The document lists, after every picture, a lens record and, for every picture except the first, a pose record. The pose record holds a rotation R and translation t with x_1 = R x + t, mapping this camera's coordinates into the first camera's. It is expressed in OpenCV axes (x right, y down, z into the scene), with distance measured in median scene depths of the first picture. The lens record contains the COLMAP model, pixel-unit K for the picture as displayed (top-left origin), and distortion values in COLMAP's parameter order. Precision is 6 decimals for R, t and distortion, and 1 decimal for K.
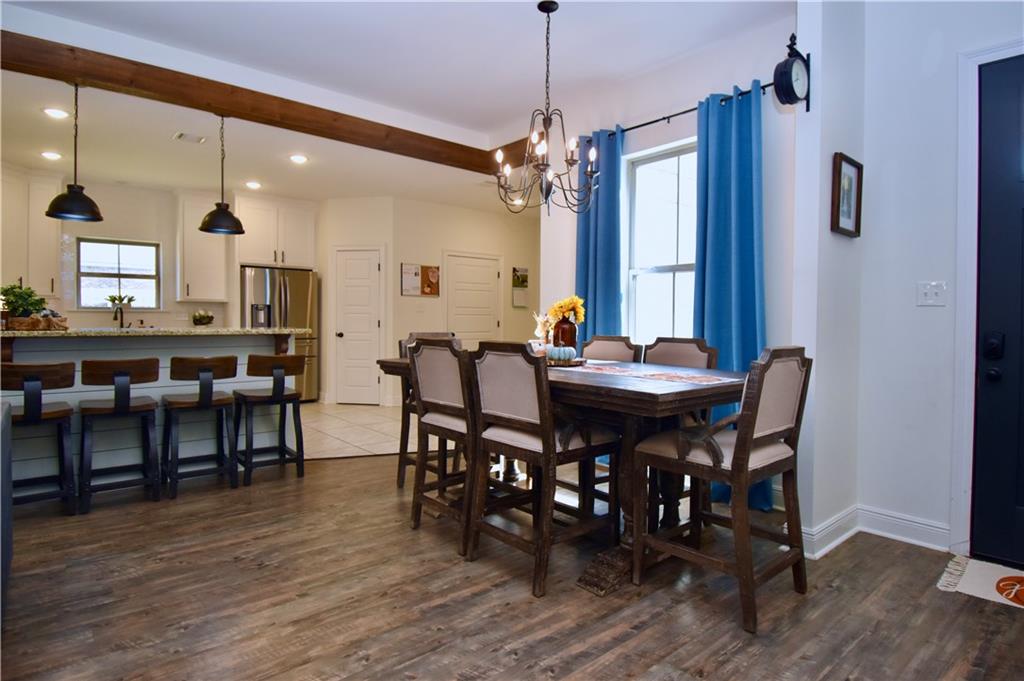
lens RADIAL K [[551.4, 0, 528.1], [0, 551.4, 335.8], [0, 0, 1]] dist [0.004214, -0.018039]
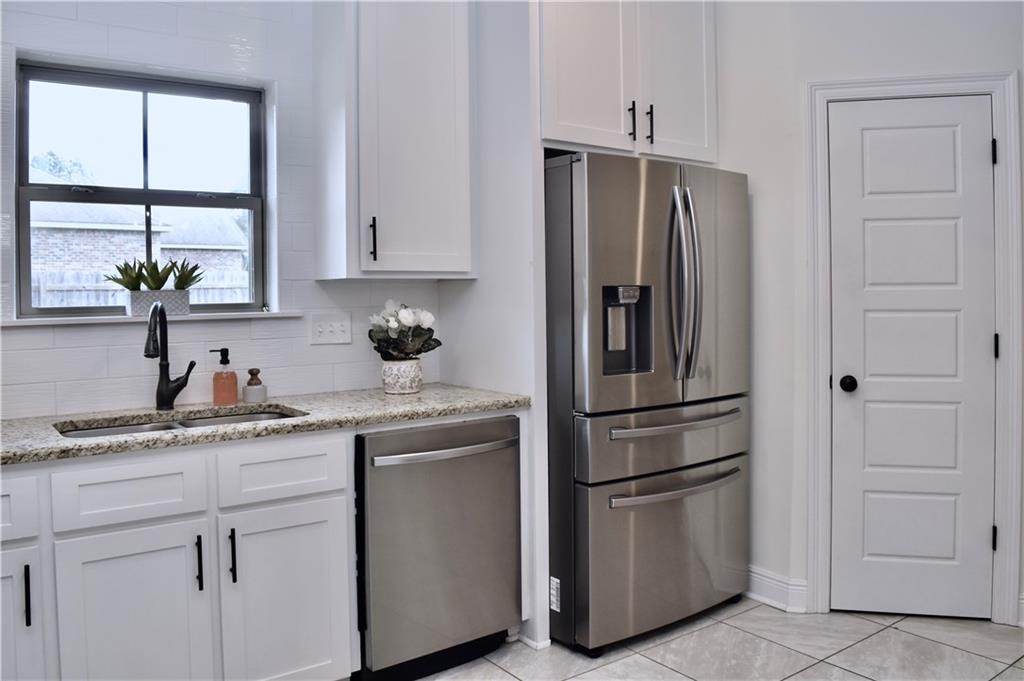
lens RADIAL K [[800.0, 0, 512.3], [0, 800.0, 309.2], [0, 0, 1]] dist [-0.080454, 0.006123]
pose [[0.996451, -0.015094, -0.082811, -1.396021], [0.014621, 0.999873, -0.006318, -0.120332], [0.082896, 0.005085, 0.996545, 1.626712]]
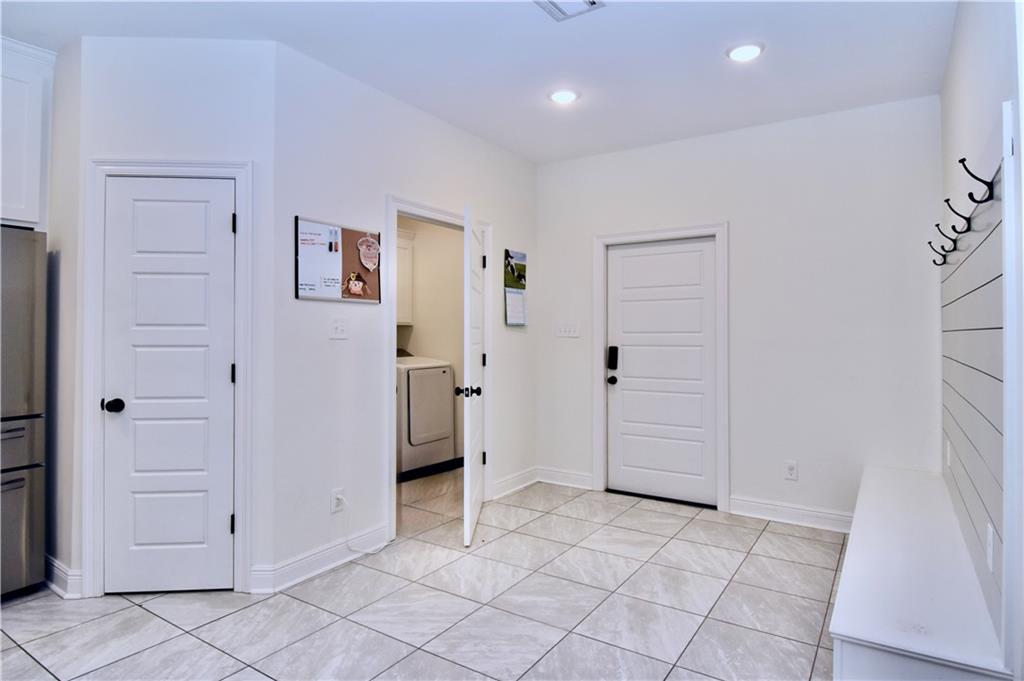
lens RADIAL K [[551.4, 0, 528.1], [0, 551.4, 335.8], [0, 0, 1]] dist [0.004214, -0.018039]
pose [[0.959591, -0.007347, 0.281302, -0.518888], [0.013061, 0.999745, -0.018445, -0.107879], [-0.281094, 0.021374, 0.959442, 1.658431]]
